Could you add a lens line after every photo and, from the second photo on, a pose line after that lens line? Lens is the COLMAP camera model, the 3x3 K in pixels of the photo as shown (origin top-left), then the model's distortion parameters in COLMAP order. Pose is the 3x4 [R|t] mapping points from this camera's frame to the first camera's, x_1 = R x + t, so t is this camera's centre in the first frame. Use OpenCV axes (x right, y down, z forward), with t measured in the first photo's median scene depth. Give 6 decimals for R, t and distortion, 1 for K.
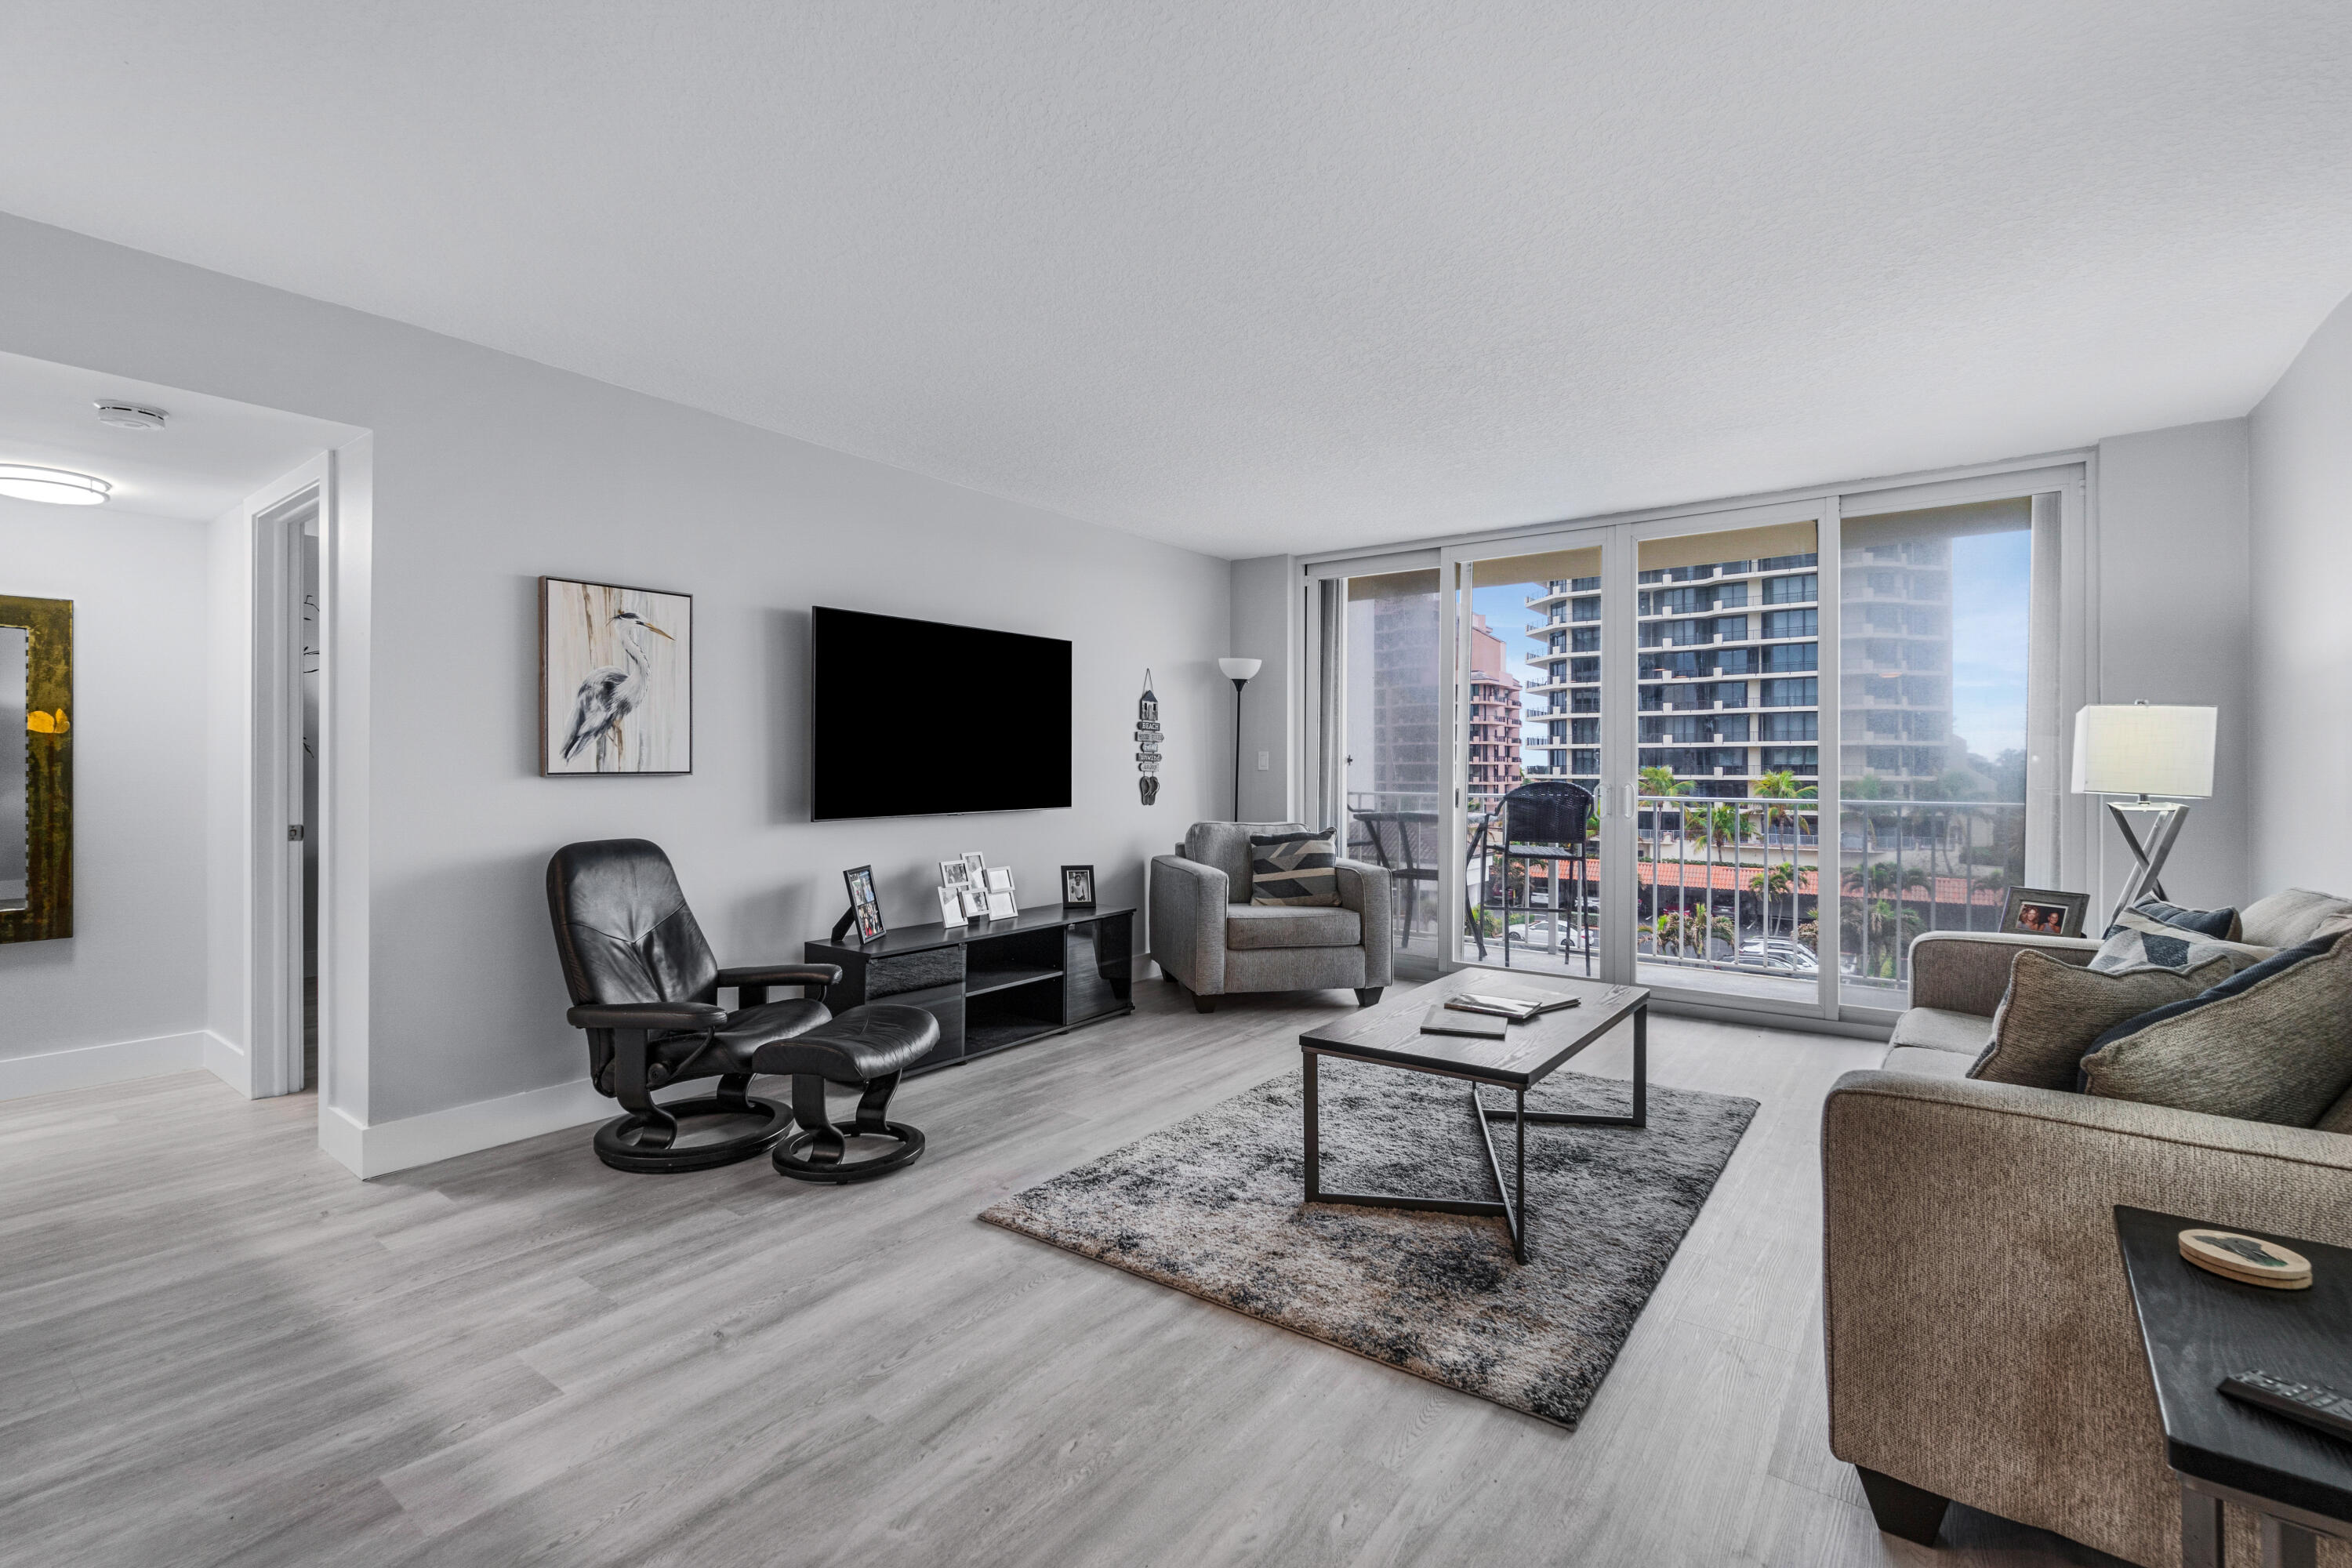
lens RADIAL K [[1045.1, 0, 1174.9], [0, 1045.1, 759.1], [0, 0, 1]] dist [-0.002015, -0.000043]
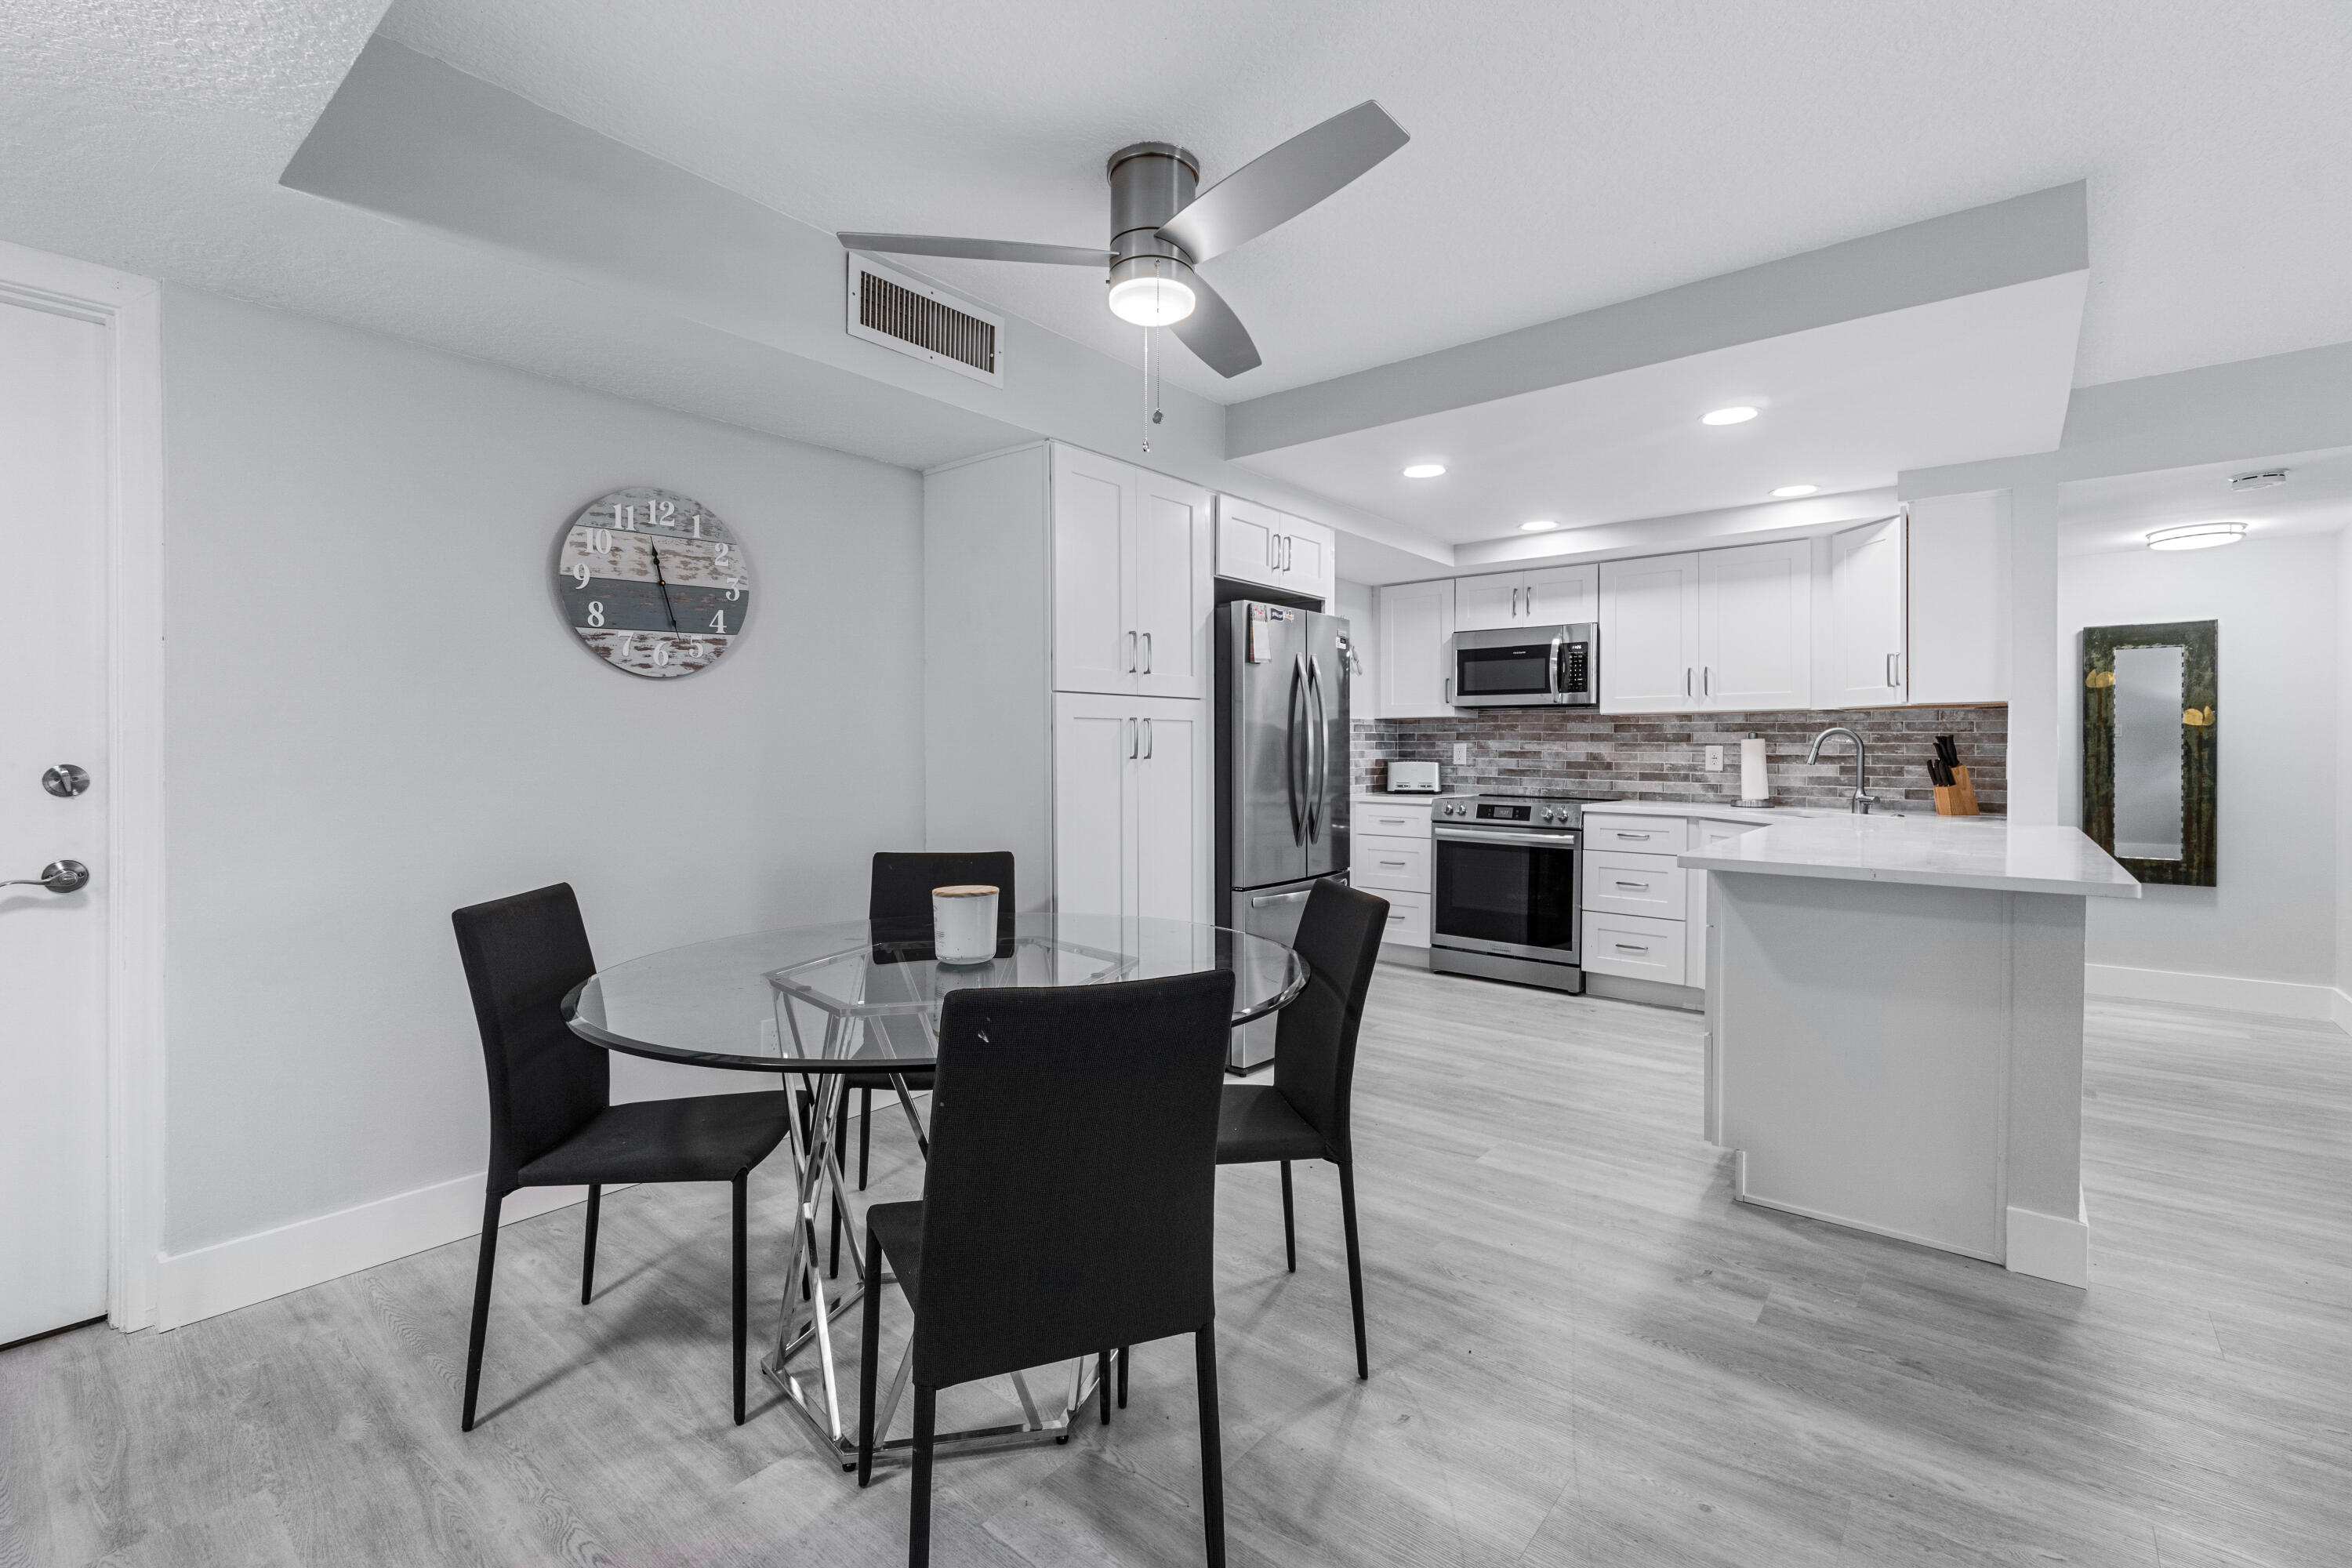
lens RADIAL K [[1026.2, 0, 1167.4], [0, 1026.2, 764.1], [0, 0, 1]] dist [-0.000608, 0.000030]
pose [[-0.046098, 0.013642, -0.998844, 0.157598], [0.008469, 0.999876, 0.013265, -0.003227], [0.998901, -0.007848, -0.046208, -0.138074]]
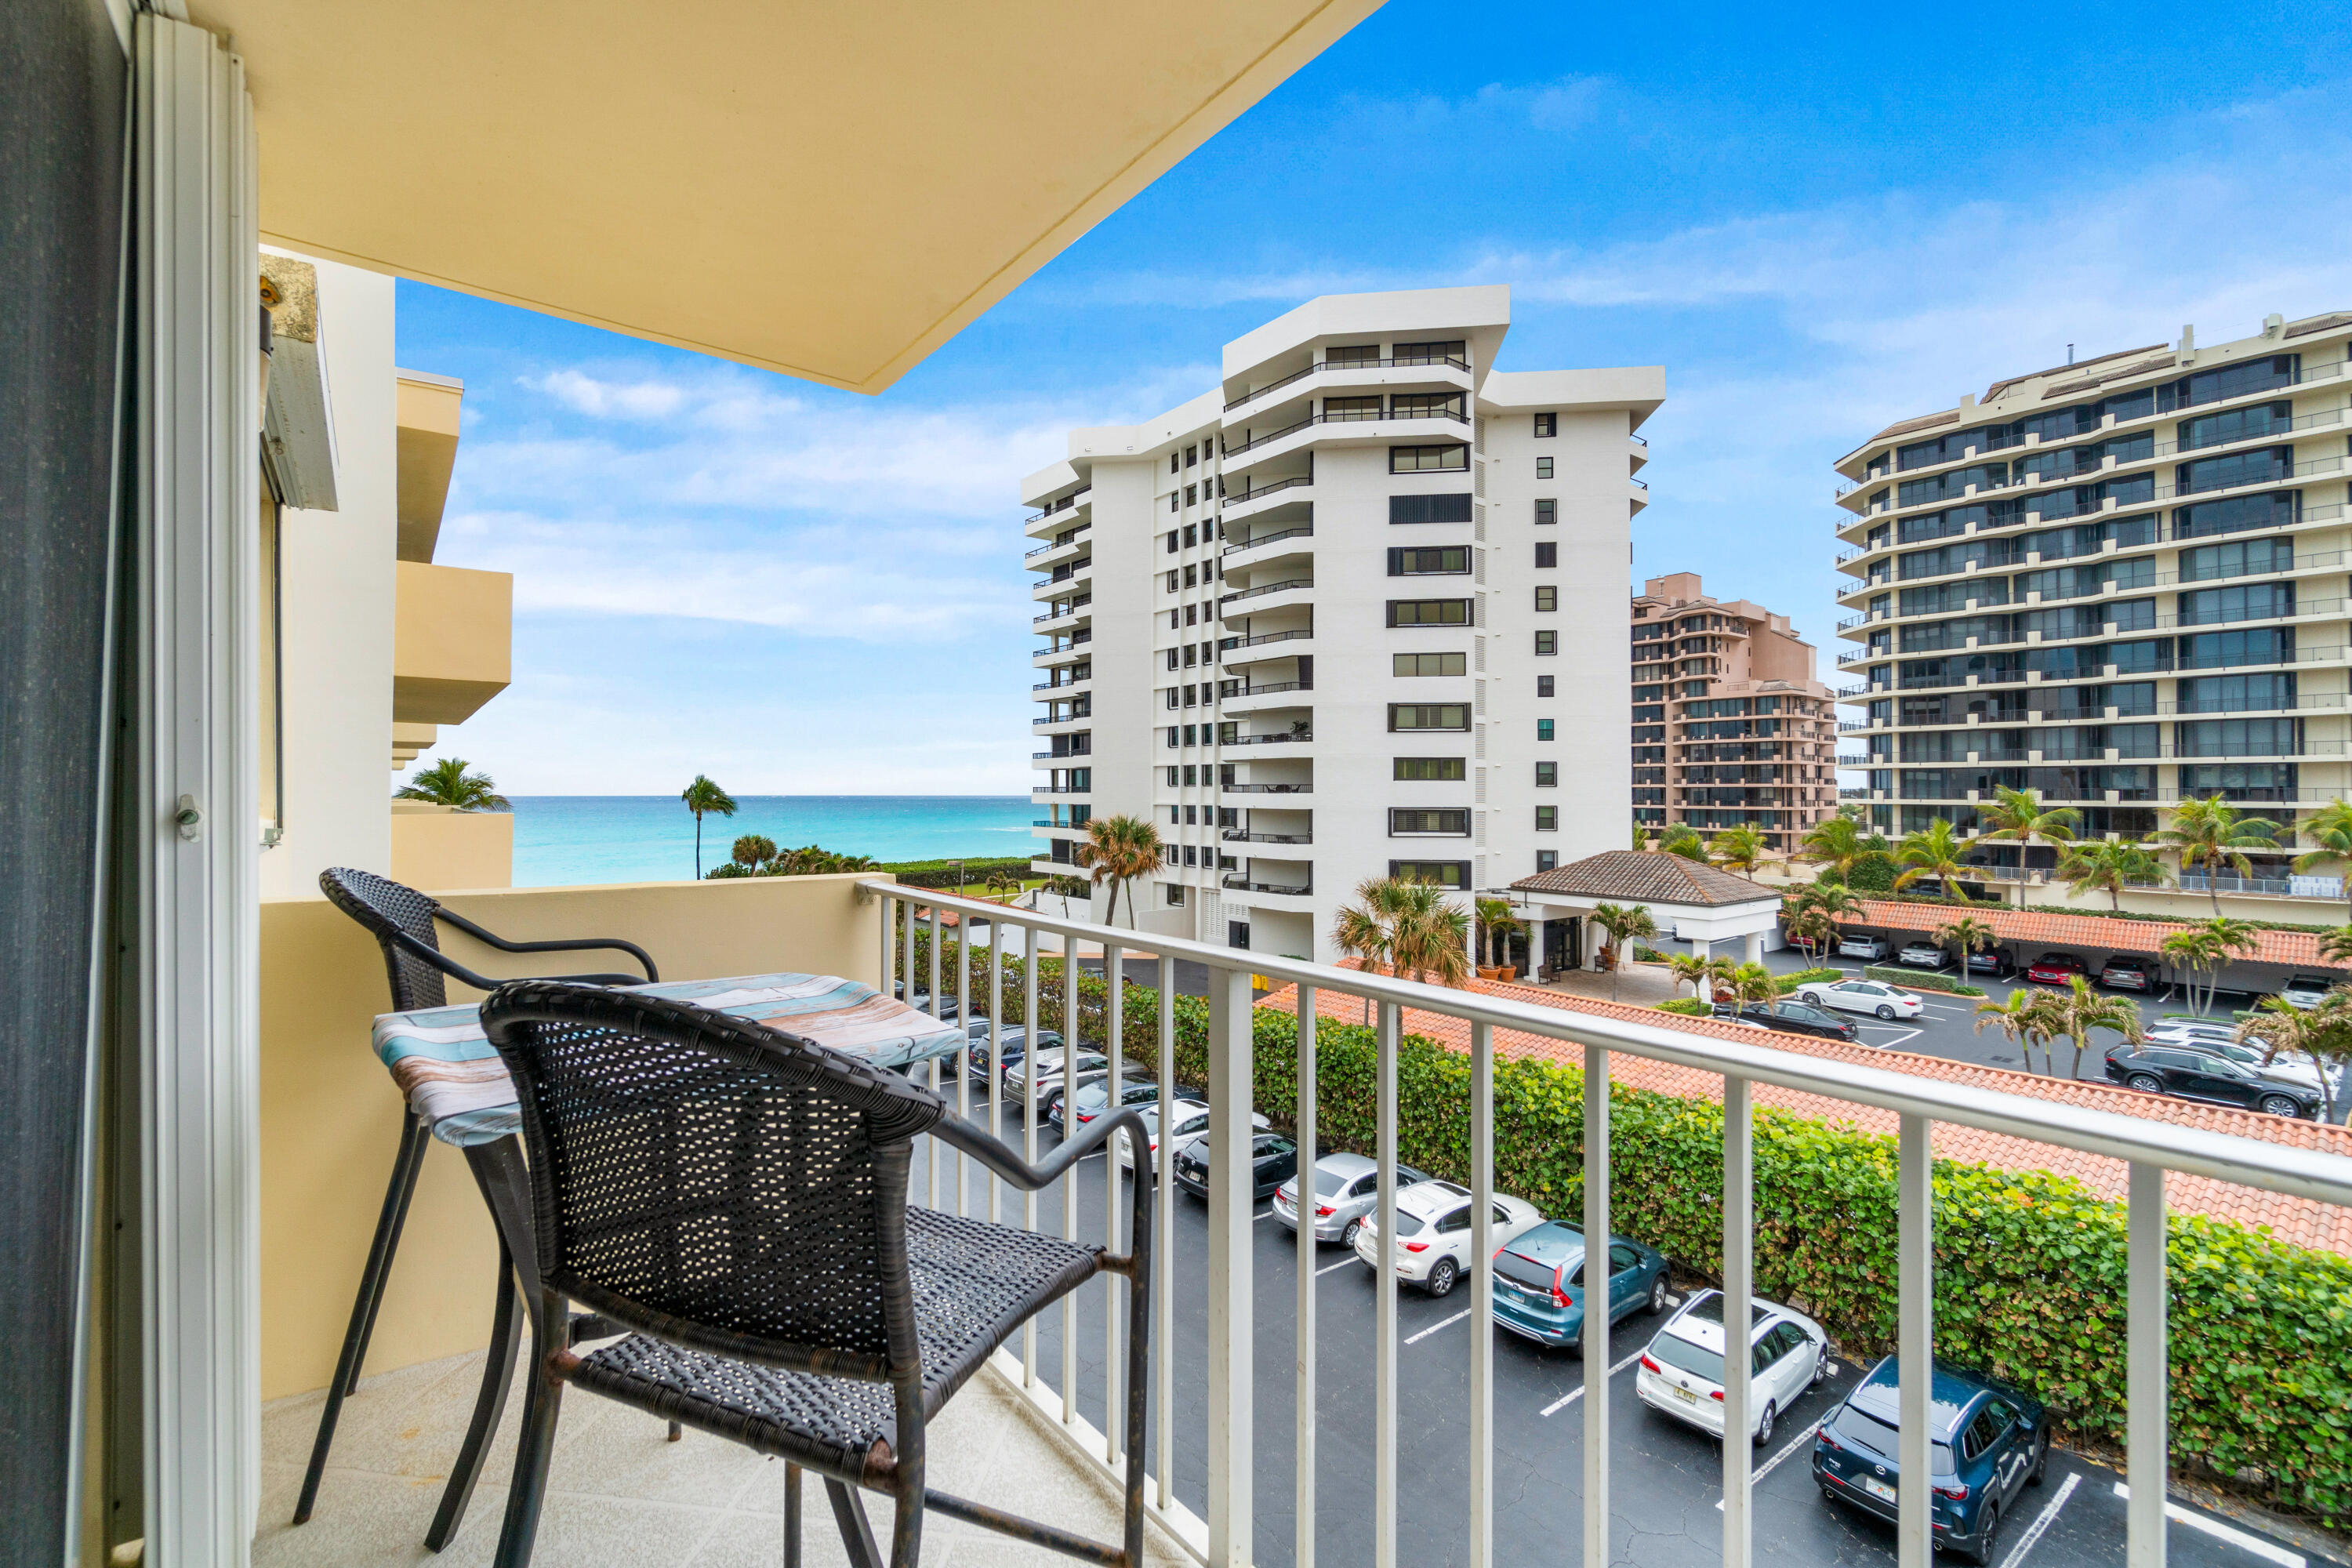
lens RADIAL K [[1017.8, 0, 1162.6], [0, 1017.8, 776.5], [0, 0, 1]] dist [0.000084, 0.000193]
pose [[0.963249, -0.003576, -0.268585, 0.520898], [0.002222, 0.999983, -0.005344, -0.007875], [0.268600, 0.004551, 0.963241, 0.956518]]
